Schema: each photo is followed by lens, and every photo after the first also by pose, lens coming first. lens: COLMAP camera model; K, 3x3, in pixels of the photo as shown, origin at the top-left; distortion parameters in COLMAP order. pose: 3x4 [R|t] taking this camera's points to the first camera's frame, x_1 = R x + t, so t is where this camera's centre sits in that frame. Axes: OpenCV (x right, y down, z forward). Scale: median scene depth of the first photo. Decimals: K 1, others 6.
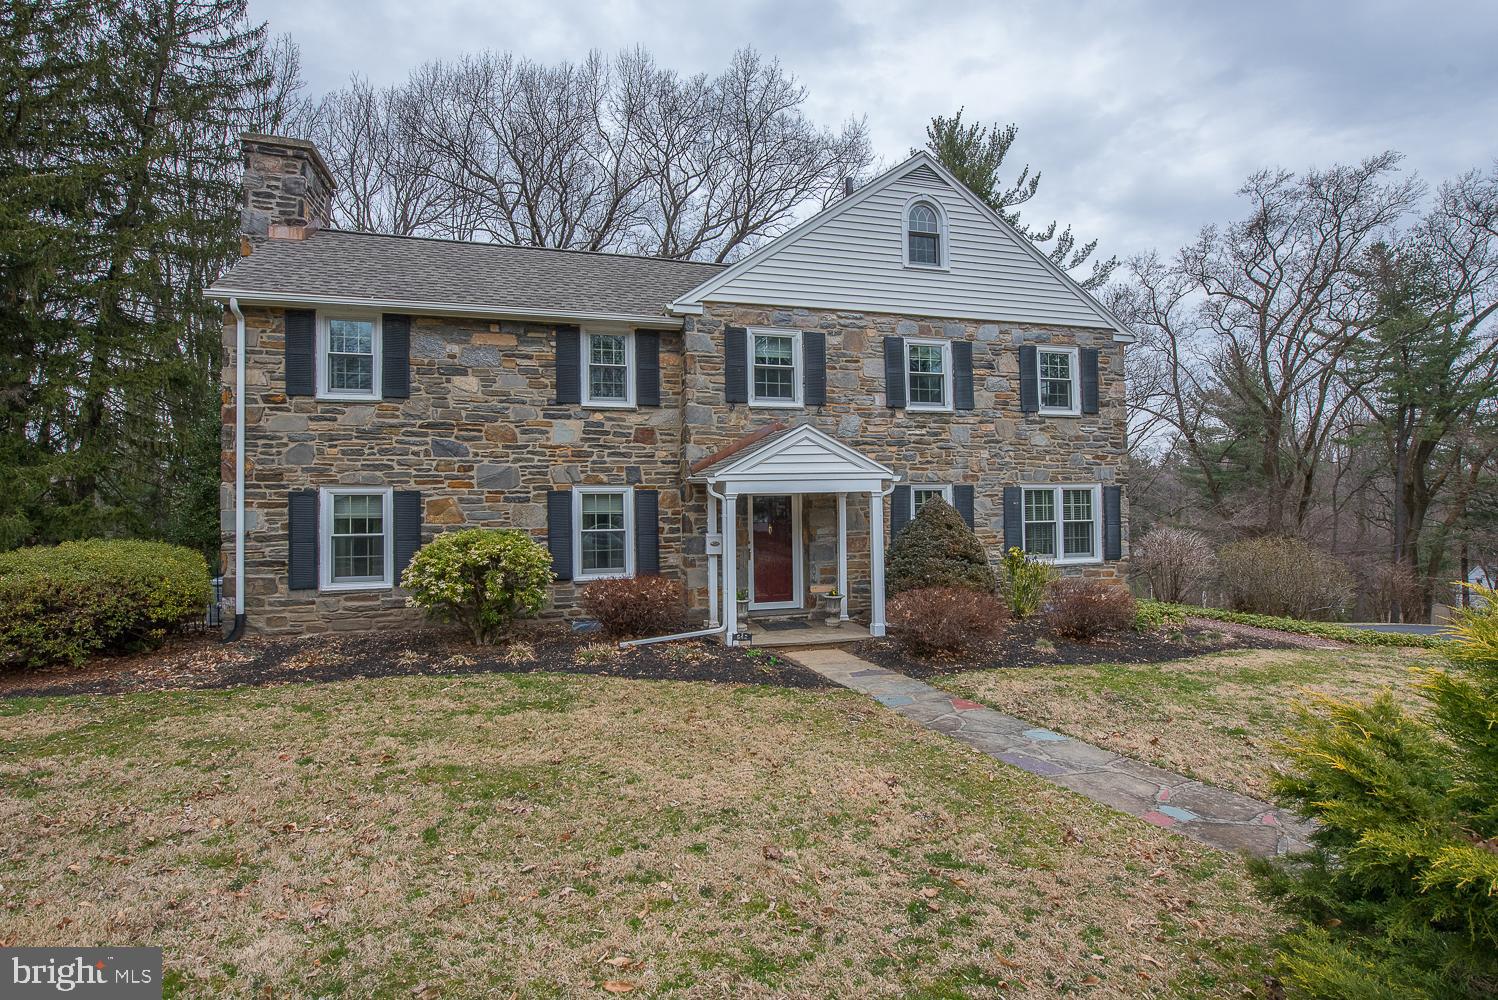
lens RADIAL K [[740.4, 0, 747.8], [0, 740.4, 493.5], [0, 0, 1]] dist [-0.002054, -0.000140]
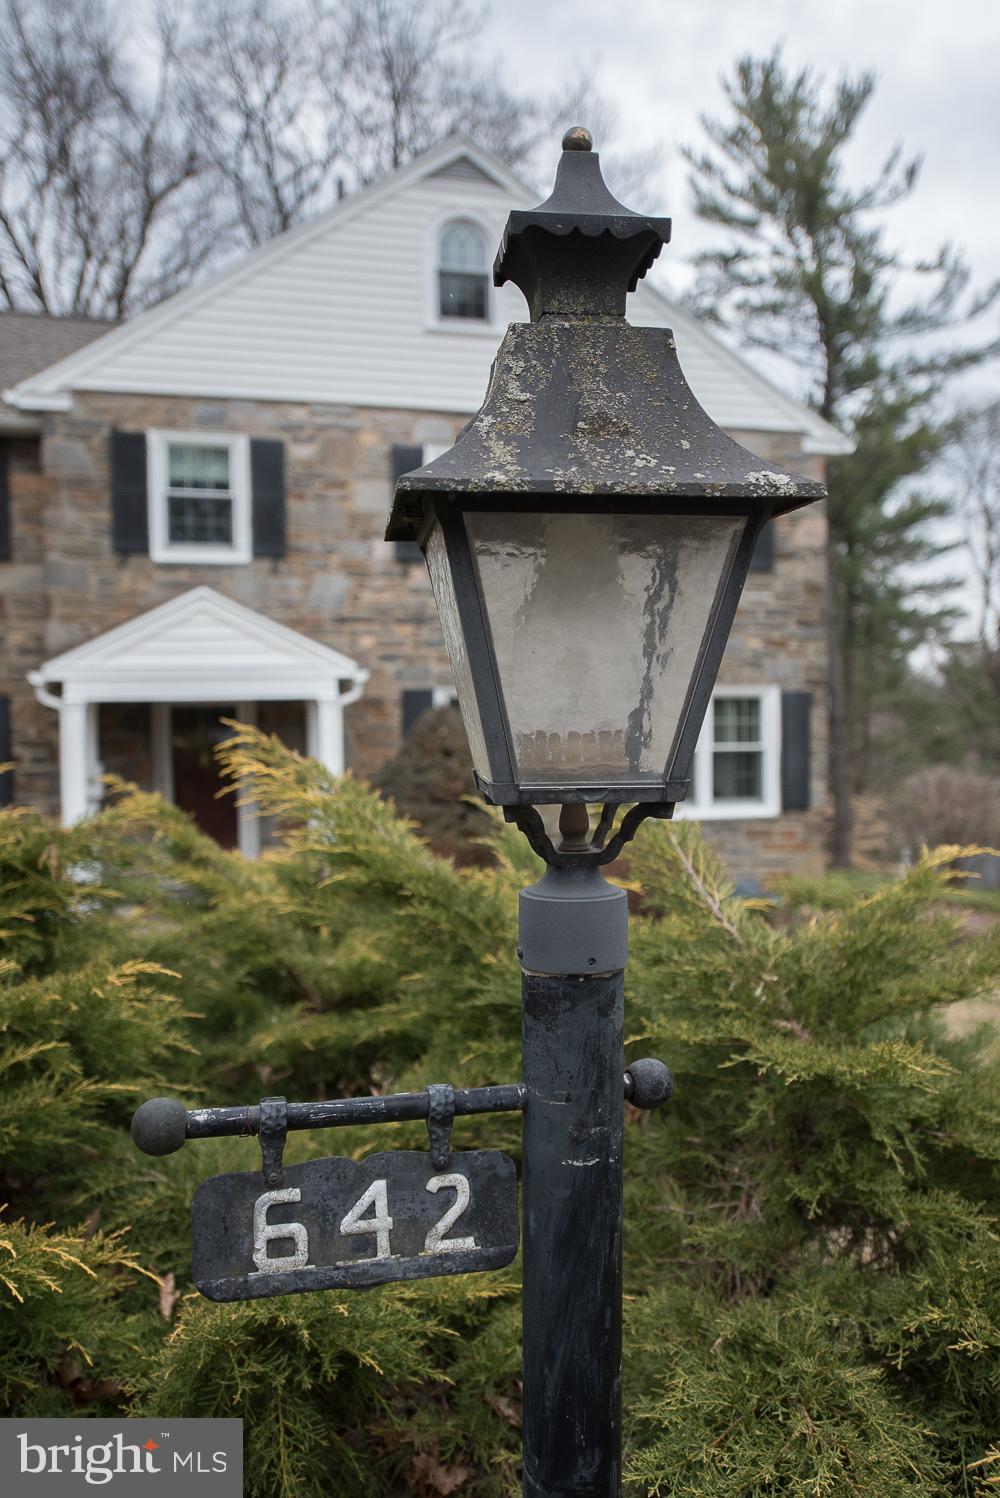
lens RADIAL K [[1251.8, 0, 496.7], [0, 1251.8, 762.7], [0, 0, 1]] dist [0.003908, 0.007569]
pose [[0.999593, 0.003132, -0.028363, 0.311957], [-0.001875, 0.999019, 0.044247, 0.004556], [0.028474, -0.044176, 0.998618, -0.043165]]
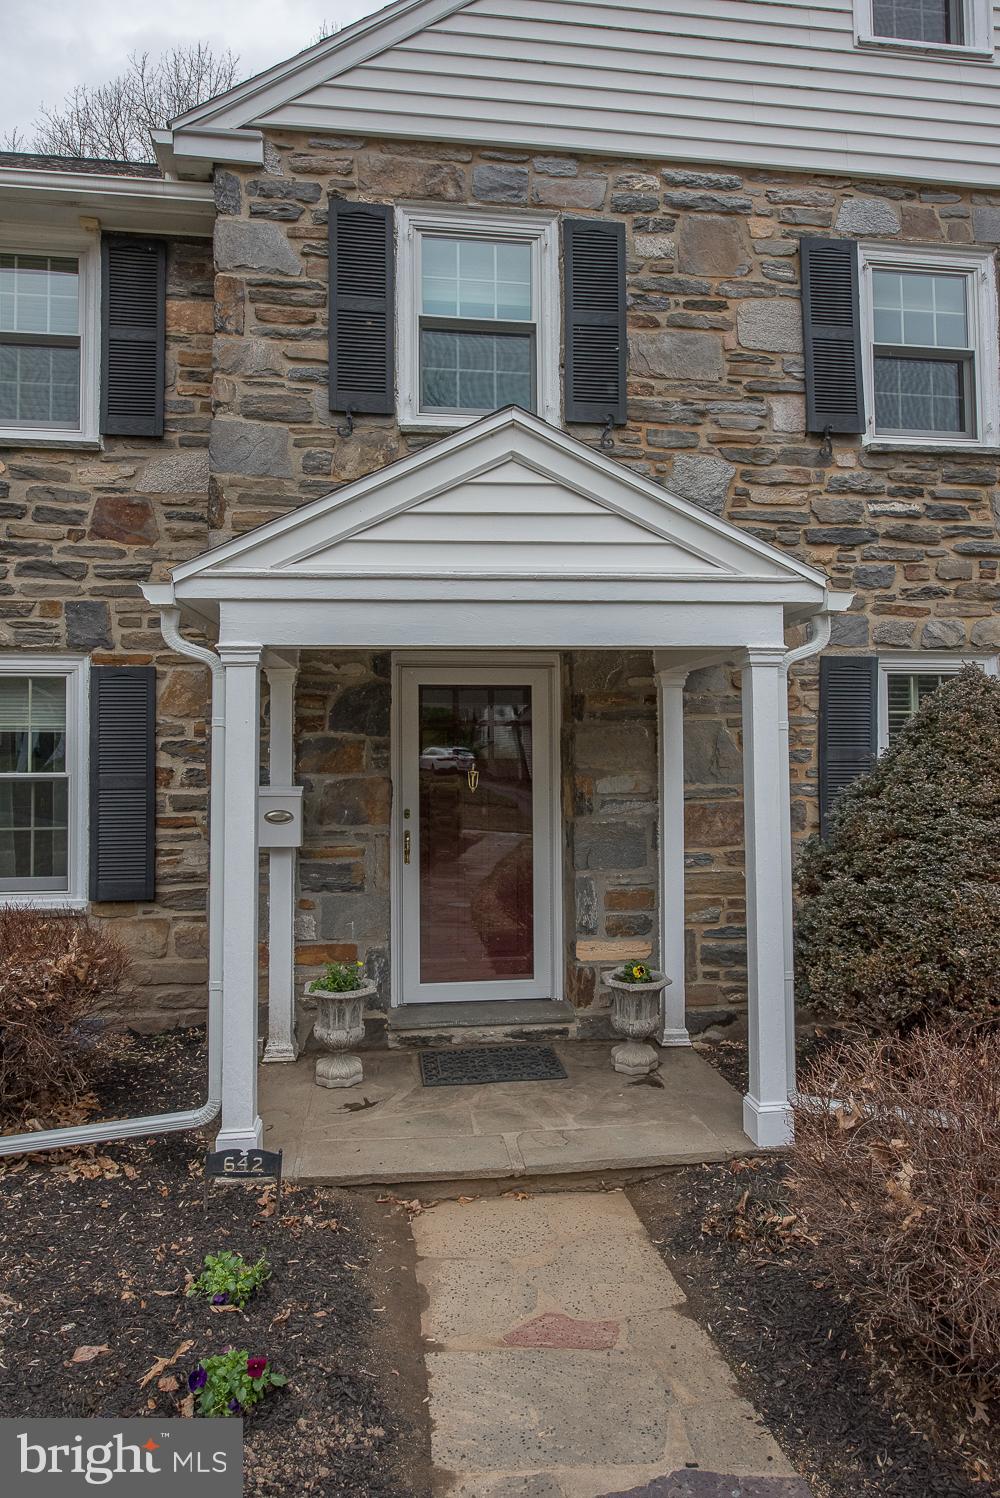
lens RADIAL K [[902.0, 0, 500.1], [0, 902.0, 743.4], [0, 0, 1]] dist [-0.001490, 0.000860]
pose [[0.988521, 0.003548, -0.151041, 0.112278], [-0.004792, 0.999957, -0.007878, 0.035046], [0.151006, 0.008512, 0.988496, 0.573133]]
